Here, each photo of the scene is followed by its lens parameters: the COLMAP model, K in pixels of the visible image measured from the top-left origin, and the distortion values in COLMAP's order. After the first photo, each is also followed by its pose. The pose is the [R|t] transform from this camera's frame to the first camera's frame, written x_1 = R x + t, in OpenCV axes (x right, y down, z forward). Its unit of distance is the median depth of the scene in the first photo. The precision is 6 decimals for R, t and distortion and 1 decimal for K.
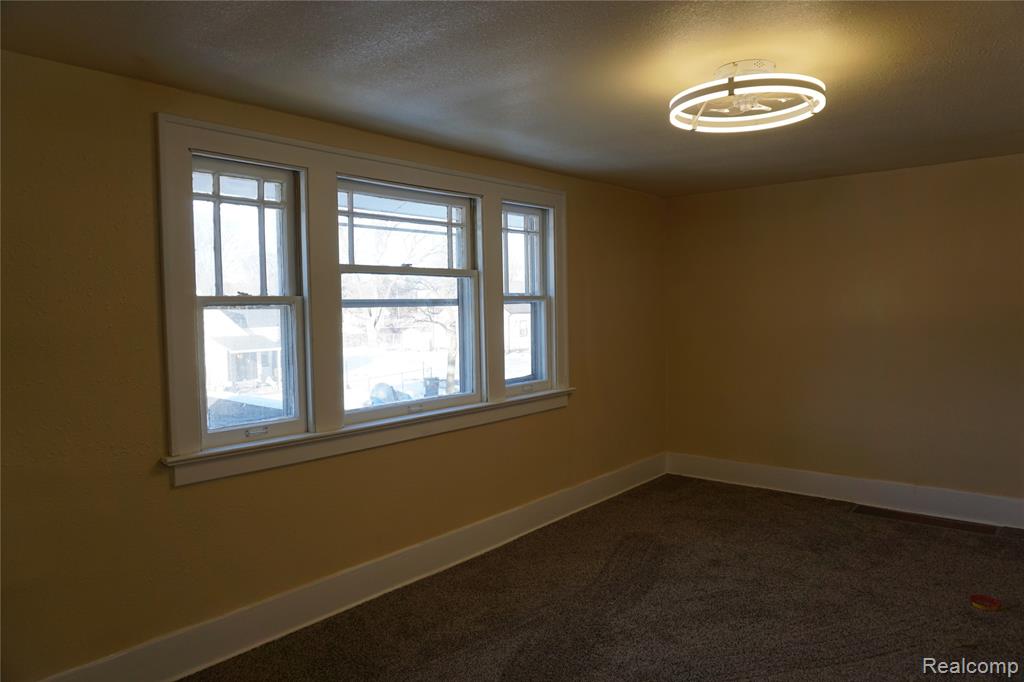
lens RADIAL K [[692.7, 0, 521.2], [0, 692.7, 342.1], [0, 0, 1]] dist [-0.033320, 0.043579]
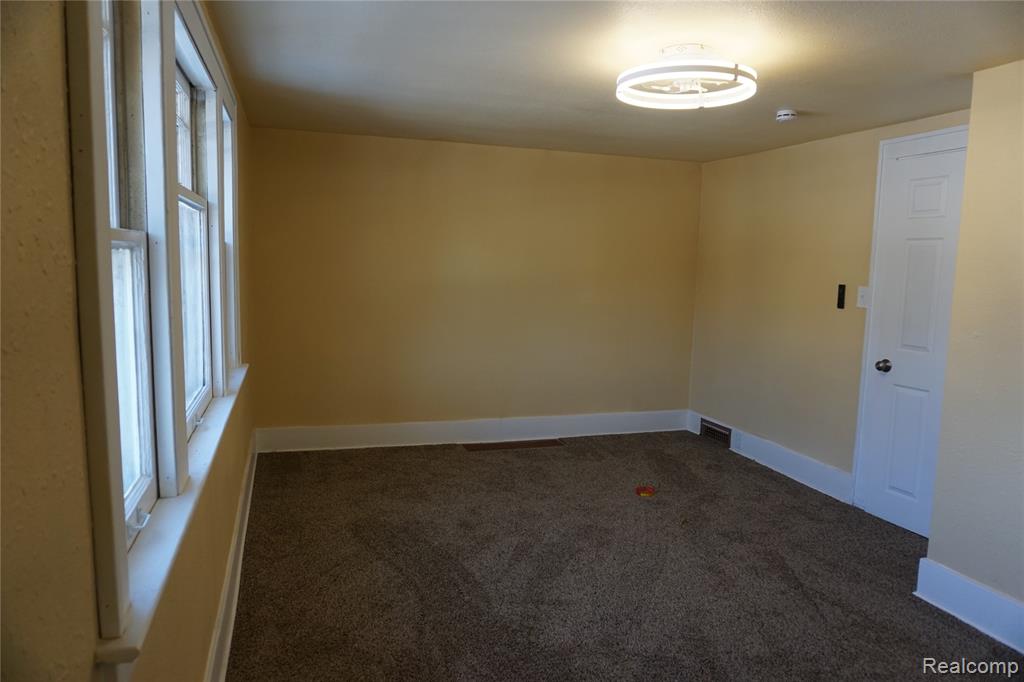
lens RADIAL K [[692.7, 0, 521.2], [0, 692.7, 342.1], [0, 0, 1]] dist [-0.033320, 0.043579]
pose [[0.538397, -0.070243, 0.839759, -0.536211], [0.008302, 0.996914, 0.078065, -0.021673], [-0.842651, -0.035058, 0.537318, 0.446135]]
